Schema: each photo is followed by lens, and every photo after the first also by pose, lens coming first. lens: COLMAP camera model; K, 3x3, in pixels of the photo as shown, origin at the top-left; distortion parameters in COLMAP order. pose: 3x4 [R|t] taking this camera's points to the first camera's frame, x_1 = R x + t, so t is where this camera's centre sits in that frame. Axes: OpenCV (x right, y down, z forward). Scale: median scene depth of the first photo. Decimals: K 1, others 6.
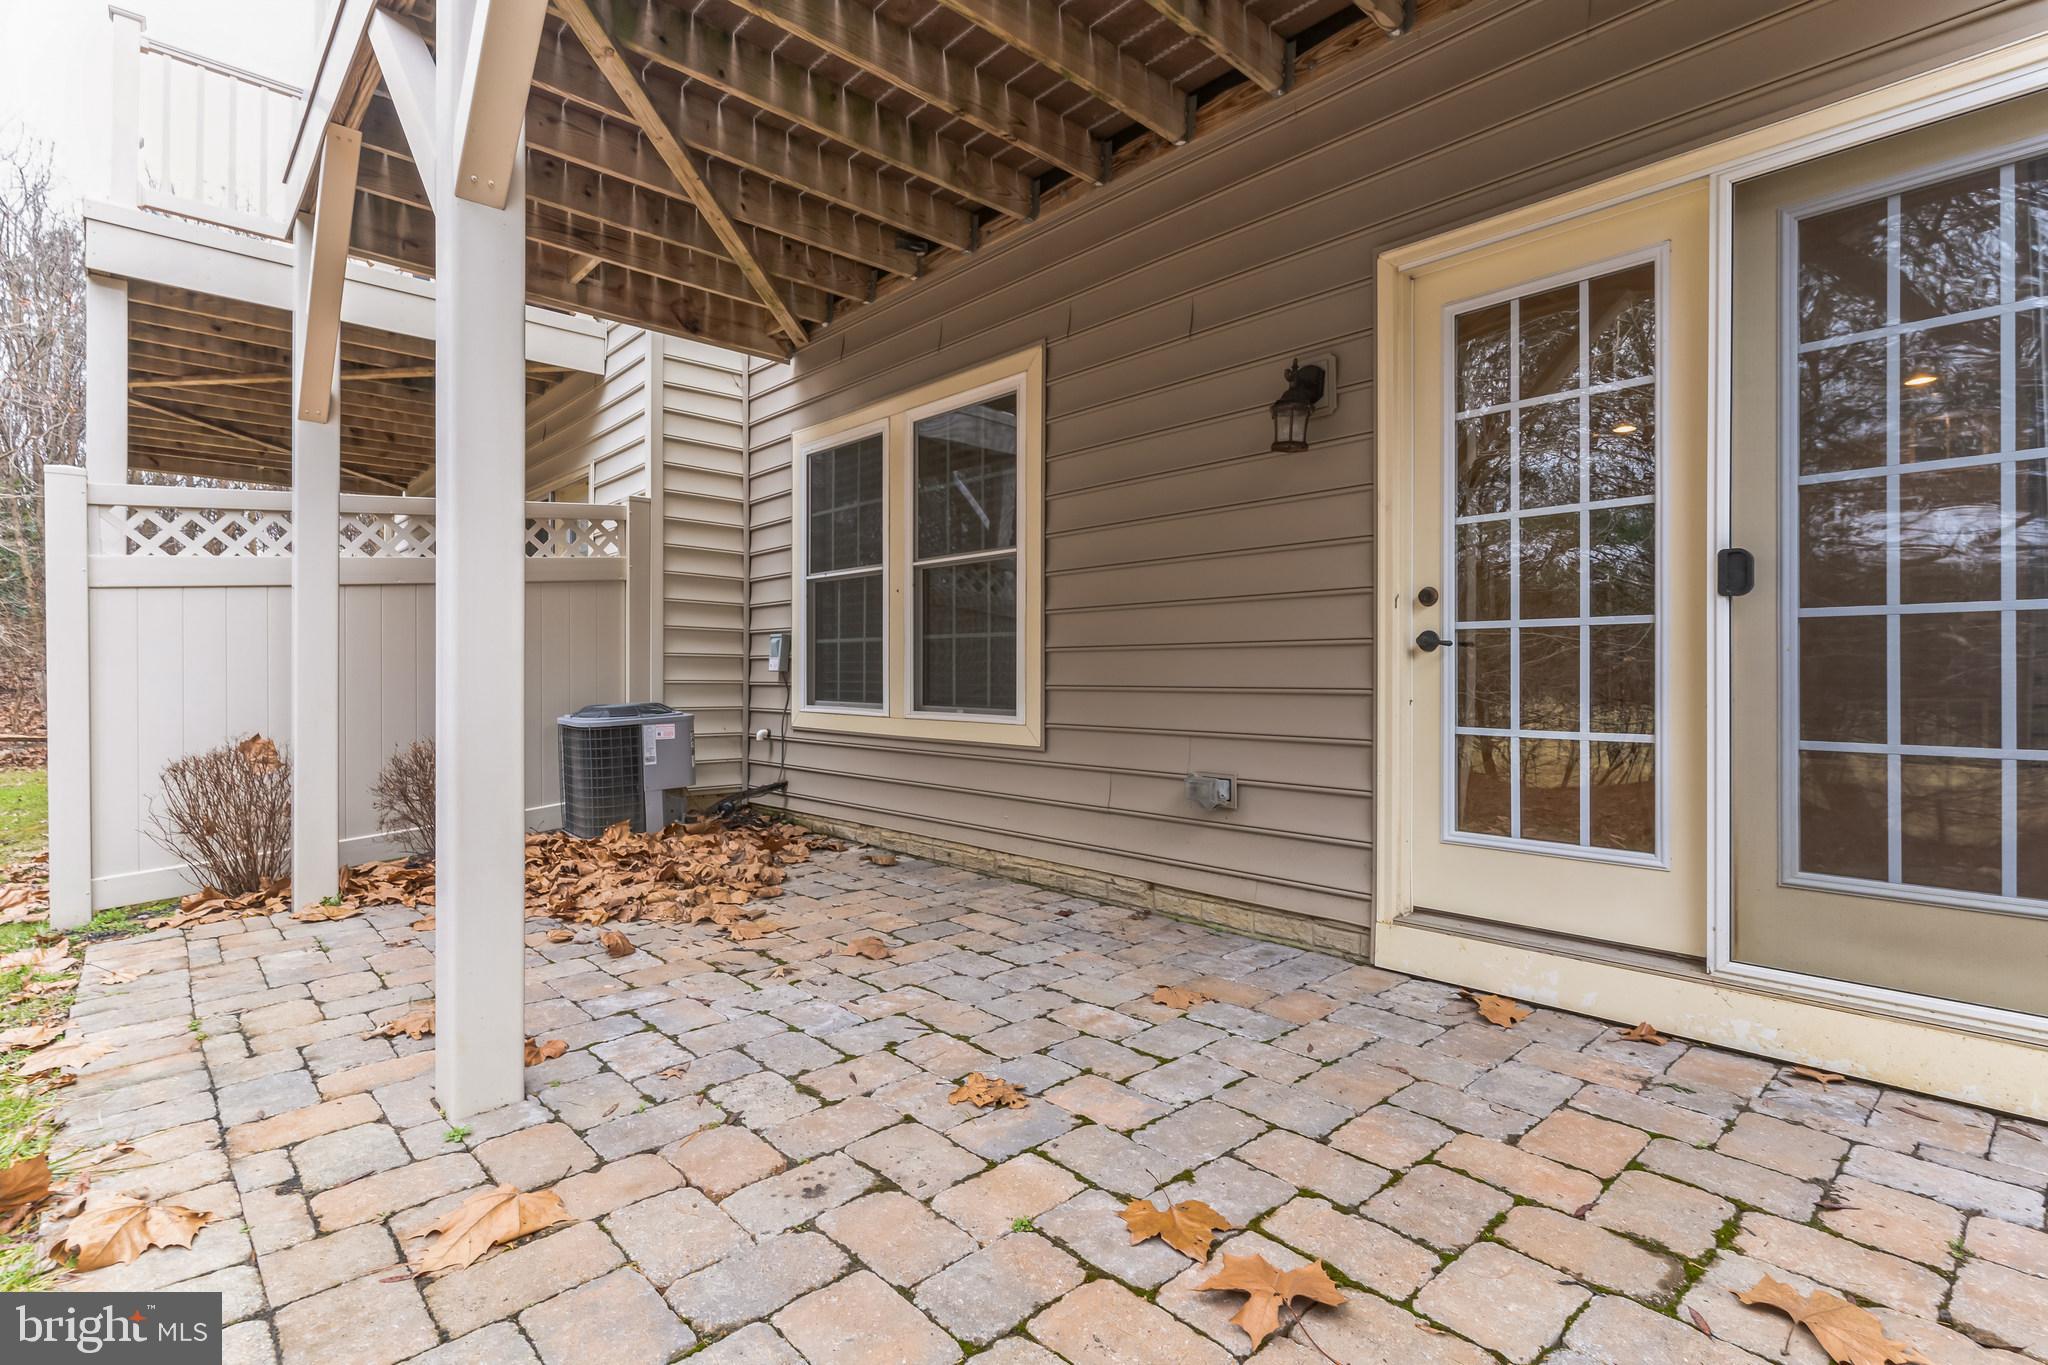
lens RADIAL K [[973.8, 0, 1008.1], [0, 973.8, 676.0], [0, 0, 1]] dist [0.000947, 0.000765]
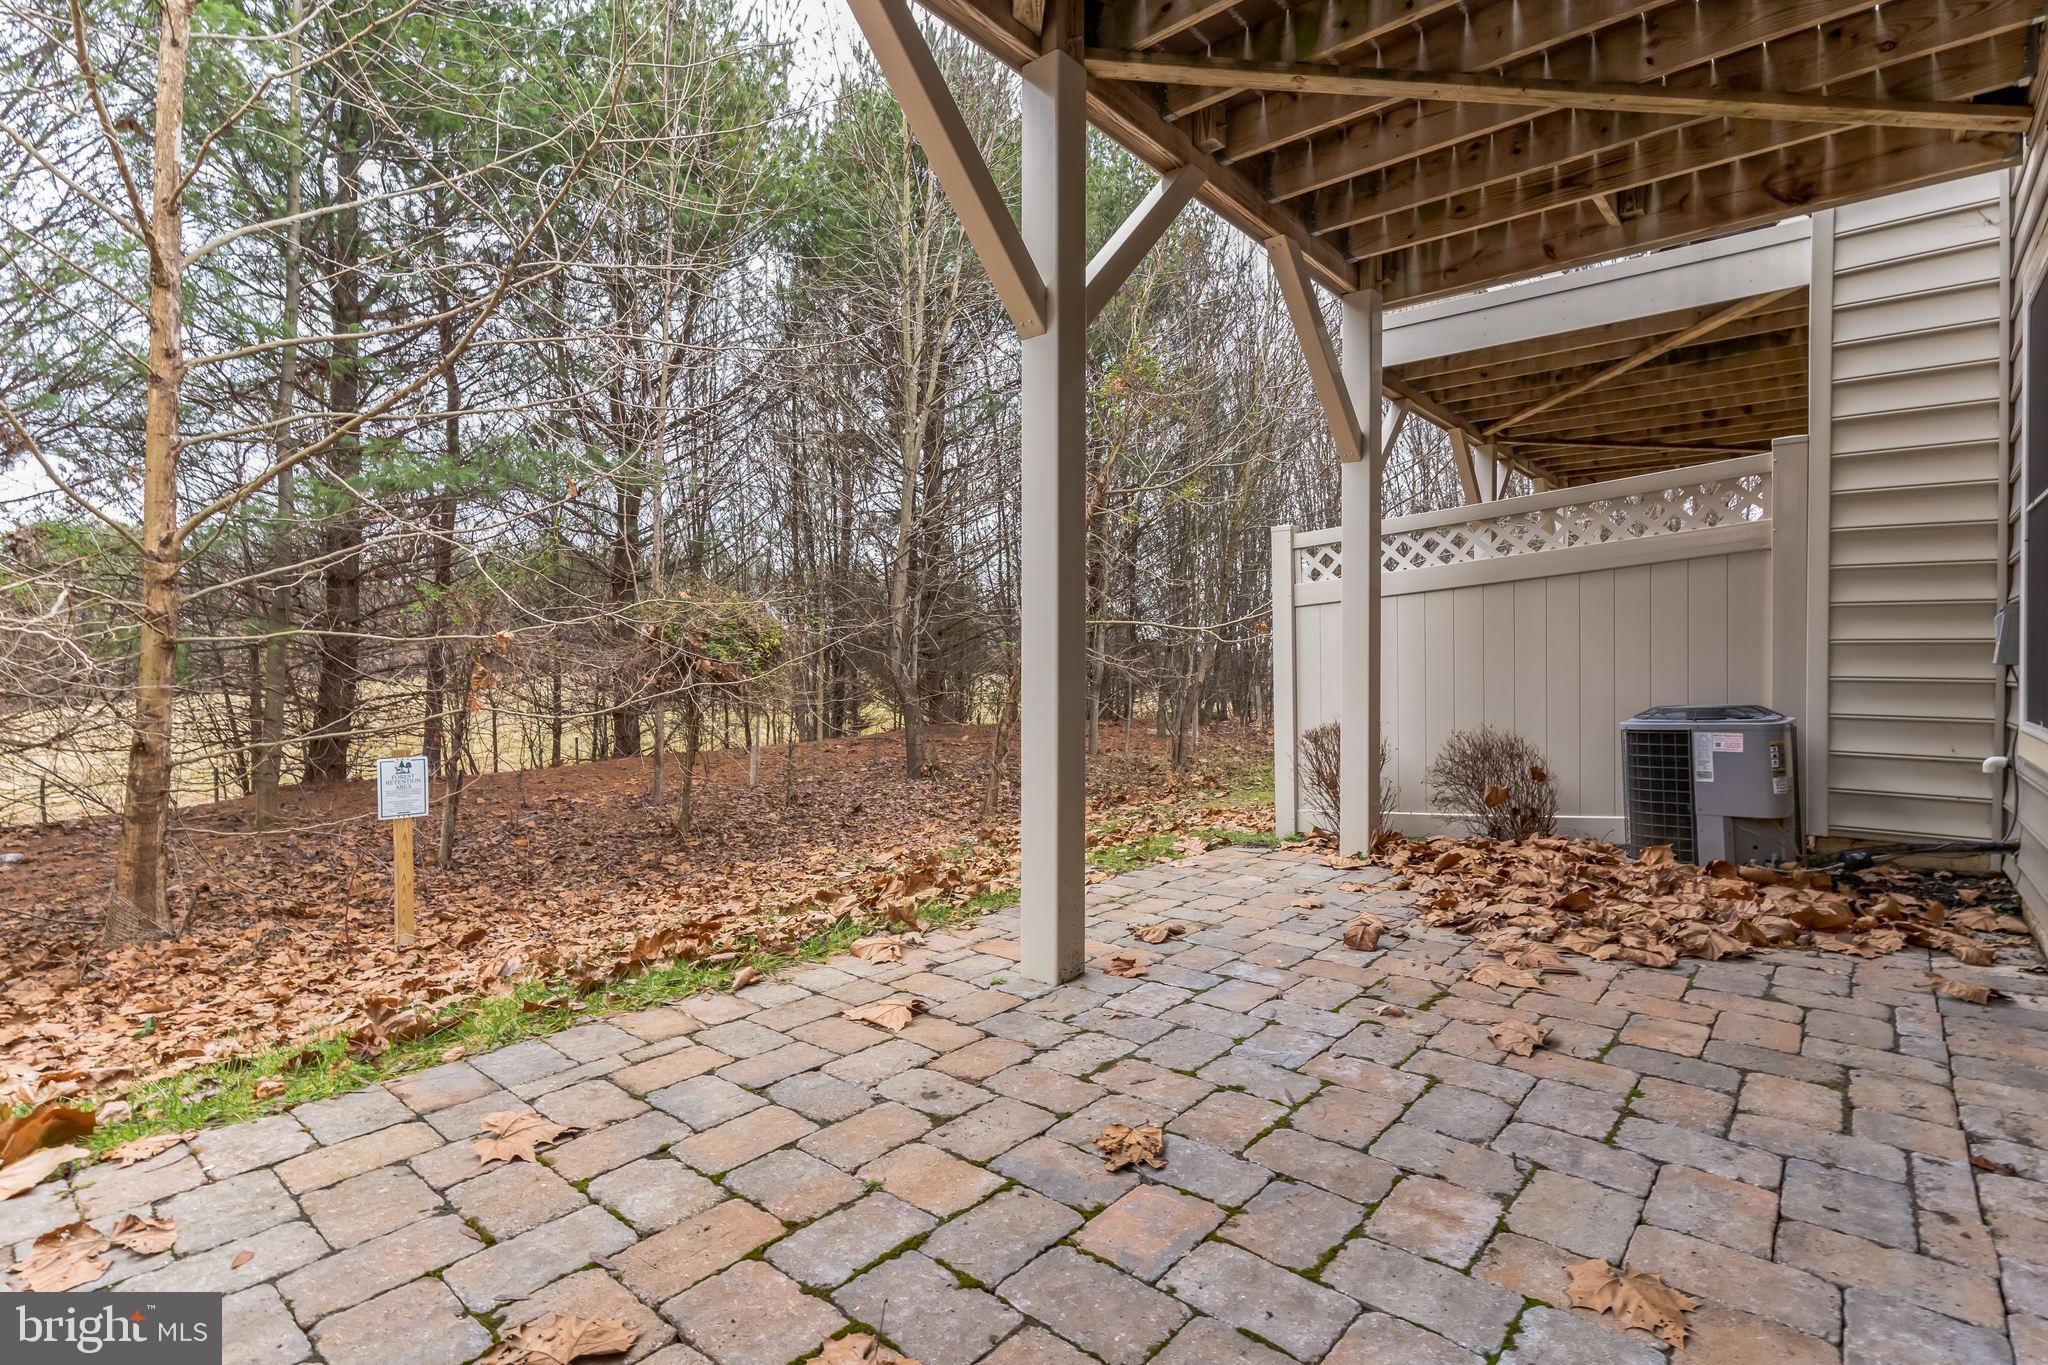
lens RADIAL K [[973.8, 0, 1008.1], [0, 973.8, 676.0], [0, 0, 1]] dist [0.000947, 0.000765]
pose [[0.109726, 0.011278, -0.993898, 0.713591], [-0.000637, 0.999936, 0.011277, -0.009553], [0.993962, -0.000604, 0.109727, 0.668478]]
